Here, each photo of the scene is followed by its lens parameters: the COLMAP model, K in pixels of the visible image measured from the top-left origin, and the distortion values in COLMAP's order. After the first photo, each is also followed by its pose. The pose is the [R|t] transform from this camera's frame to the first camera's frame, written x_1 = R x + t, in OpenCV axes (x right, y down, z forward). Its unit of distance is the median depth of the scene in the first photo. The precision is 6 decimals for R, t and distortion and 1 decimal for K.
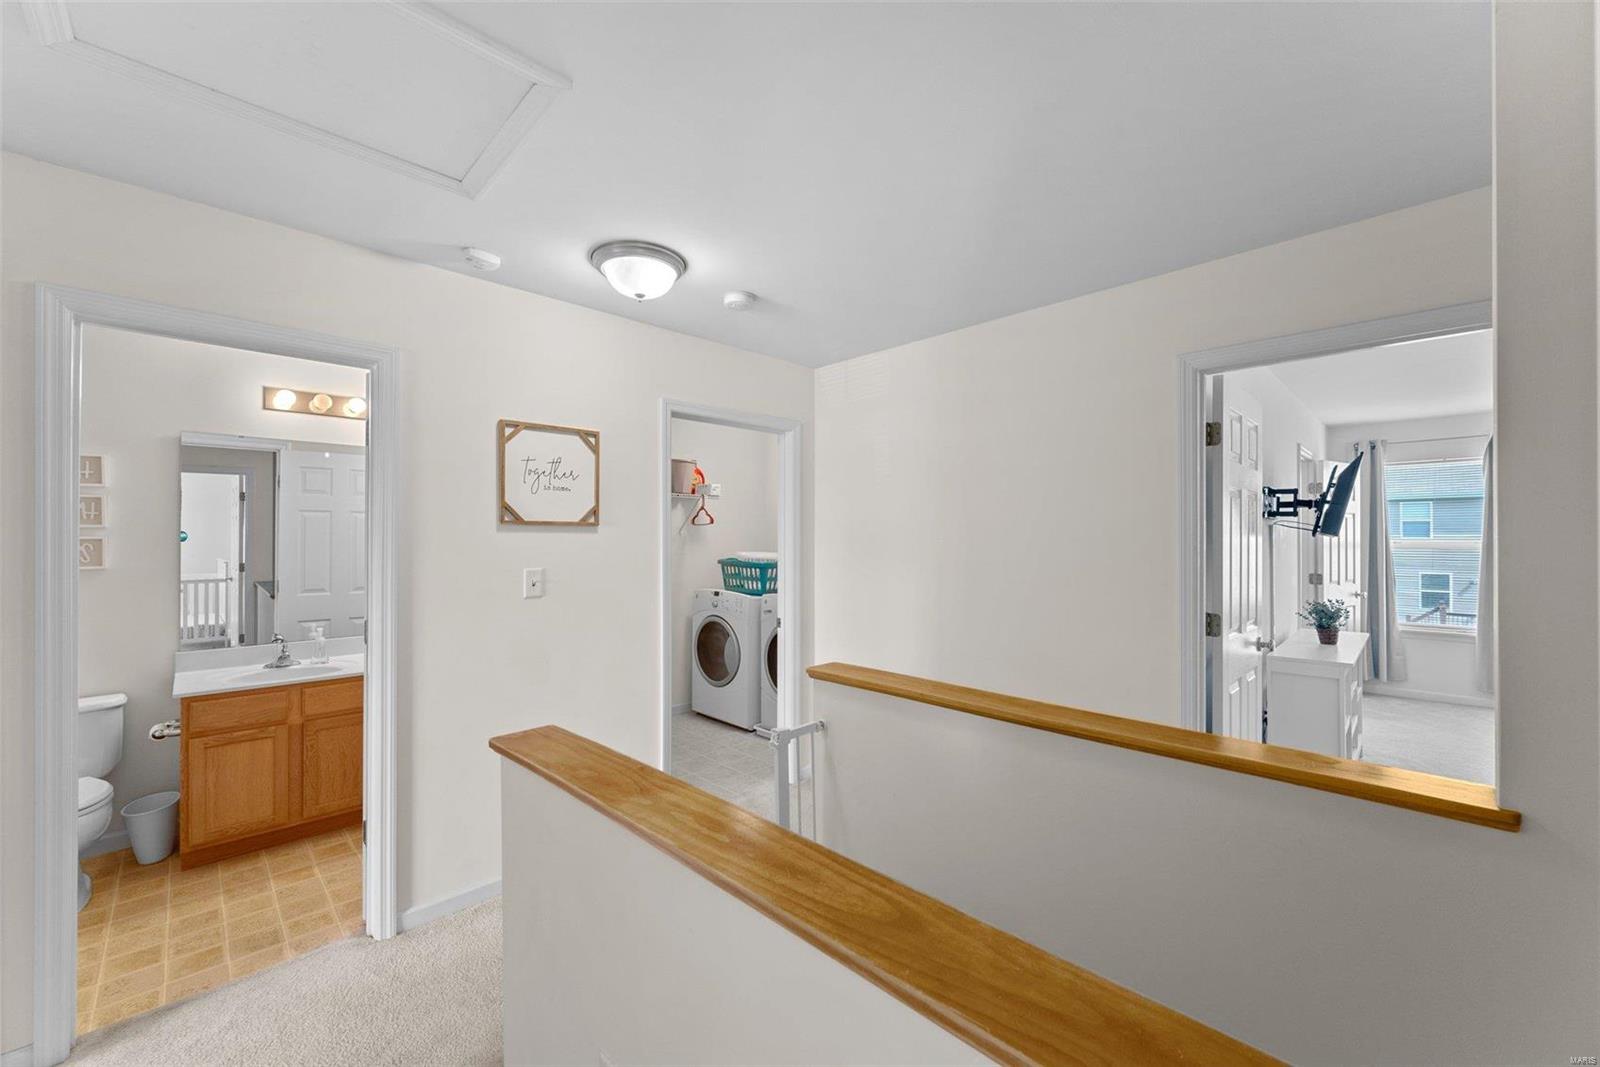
lens RADIAL K [[642.8, 0, 805.0], [0, 642.8, 536.8], [0, 0, 1]] dist [0.003418, 0.000755]
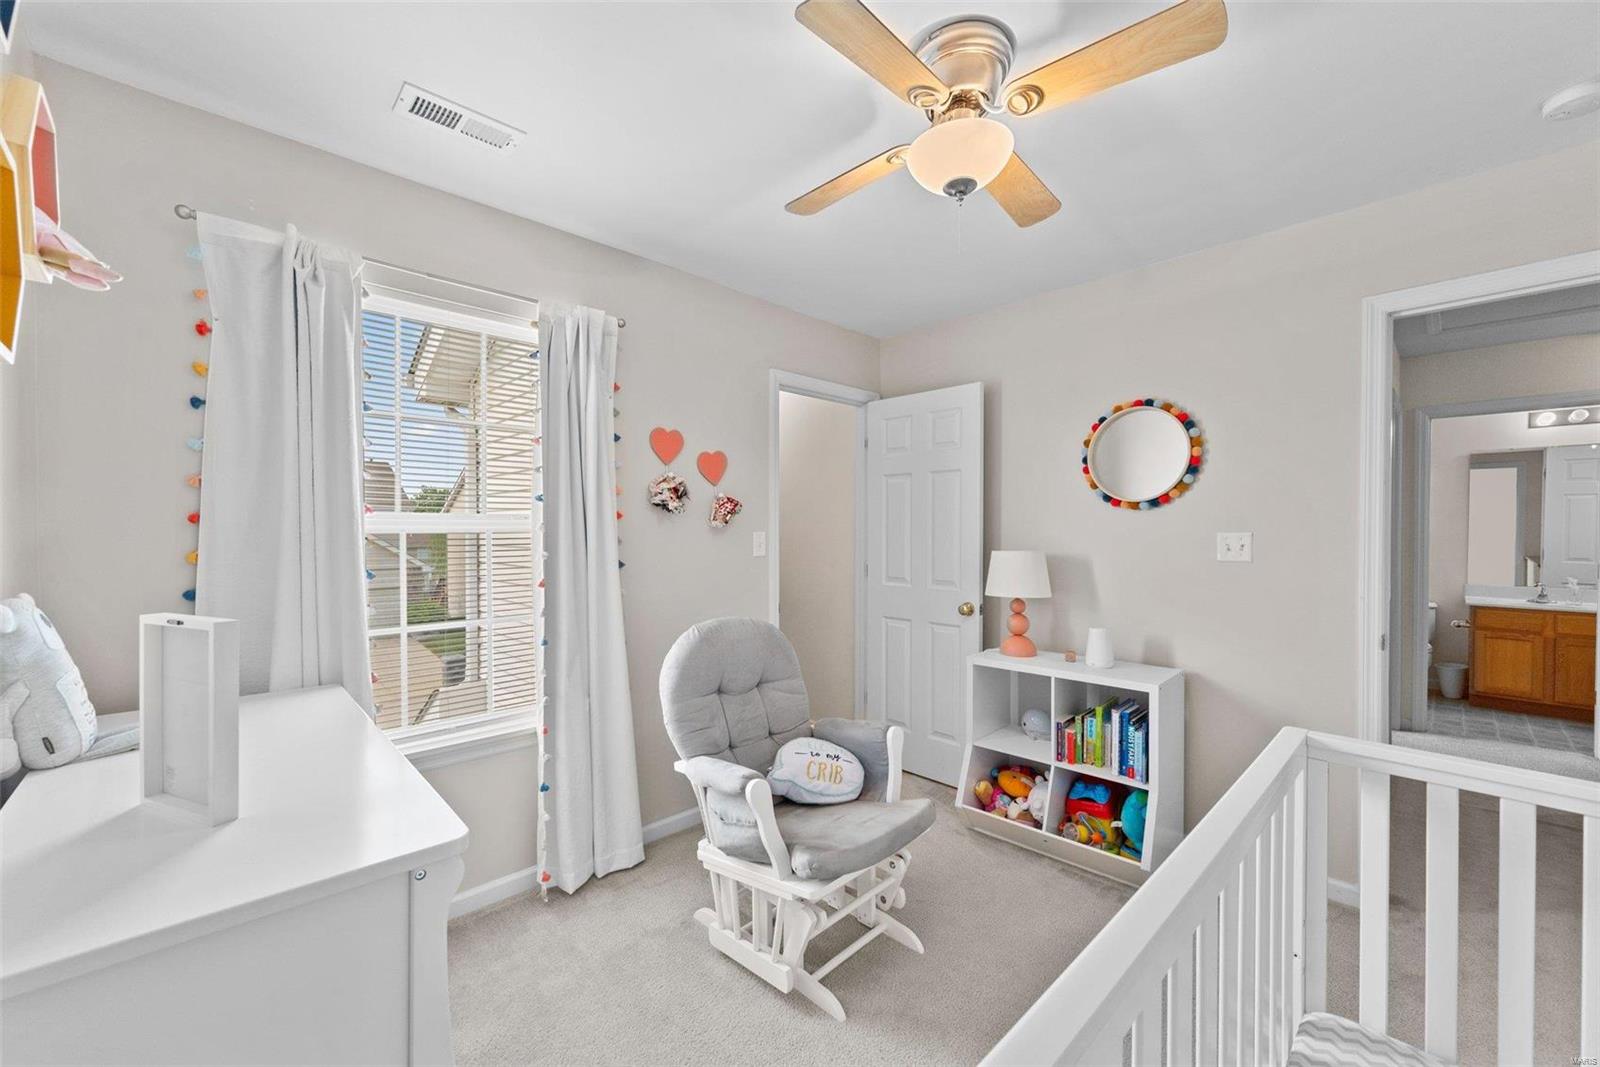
lens RADIAL K [[626.8, 0, 797.8], [0, 626.8, 530.7], [0, 0, 1]] dist [-0.000027, -0.000159]
pose [[-0.003424, 0.002735, -0.999990, 0.672916], [-0.007815, 0.999966, 0.002761, 0.051705], [0.999964, 0.007825, -0.003402, -0.746596]]
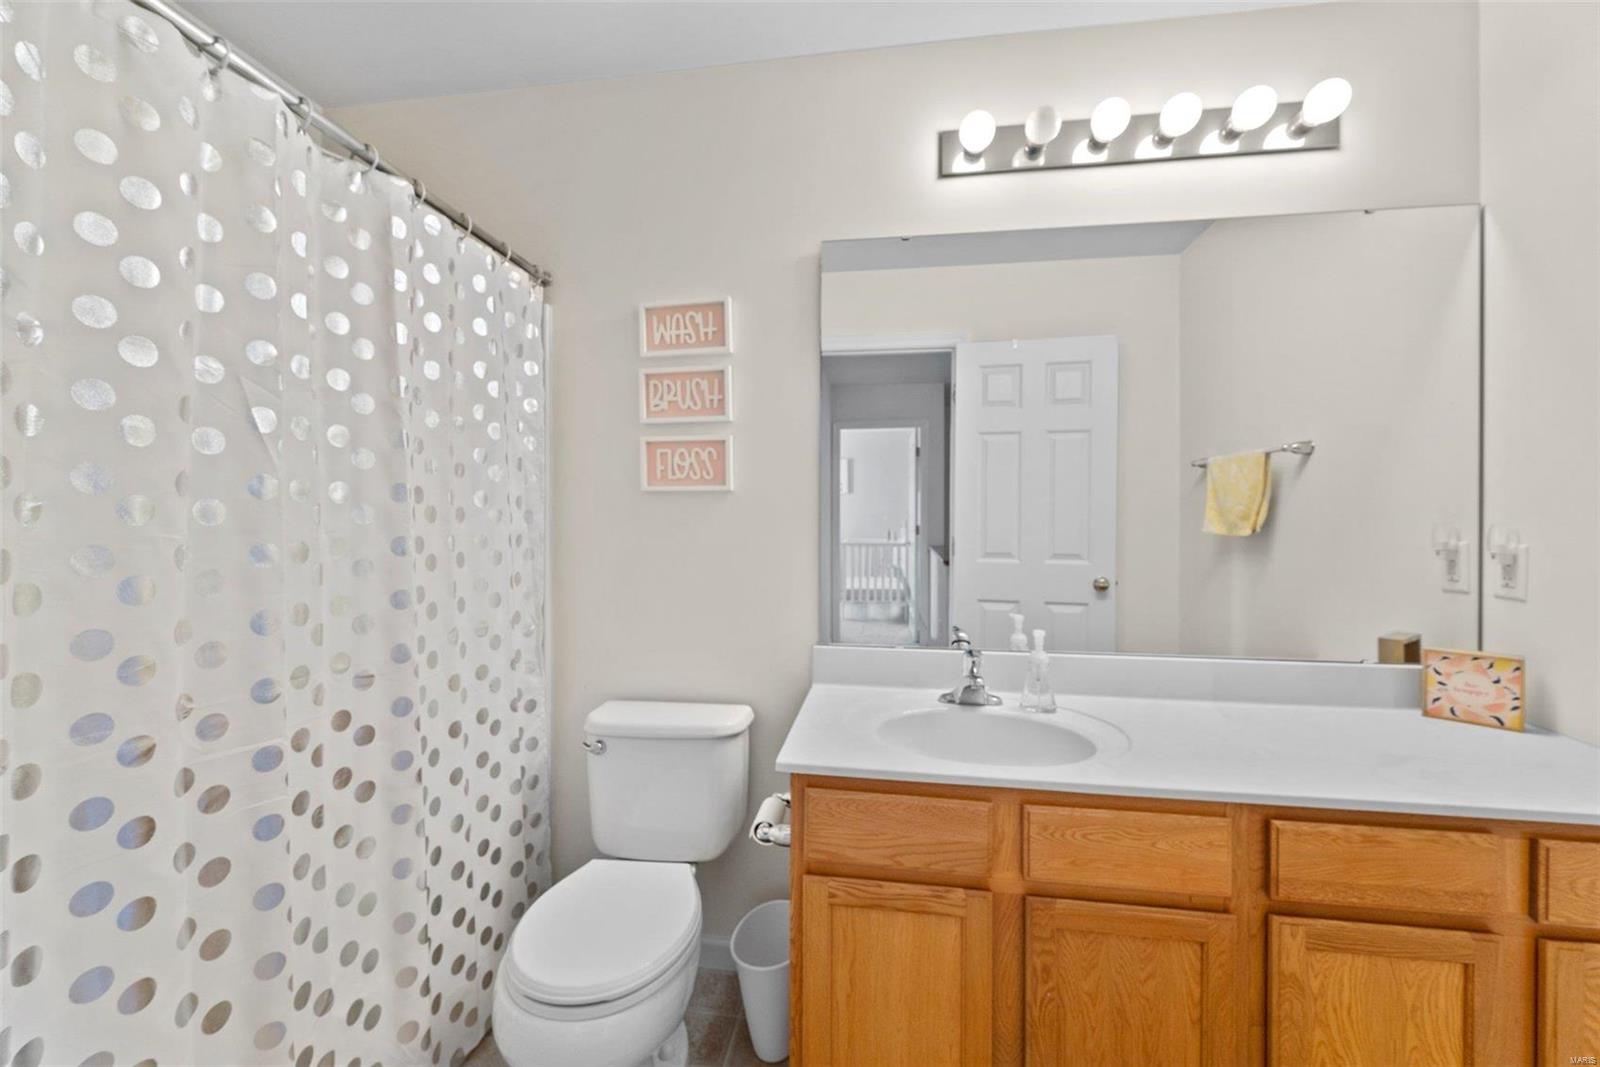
lens RADIAL K [[642.8, 0, 805.0], [0, 642.8, 536.8], [0, 0, 1]] dist [0.003418, 0.000755]
pose [[0.622646, 0.016195, -0.782336, -0.574773], [0.002873, 0.999732, 0.022982, 0.076801], [0.782498, -0.016558, 0.622432, 0.679785]]
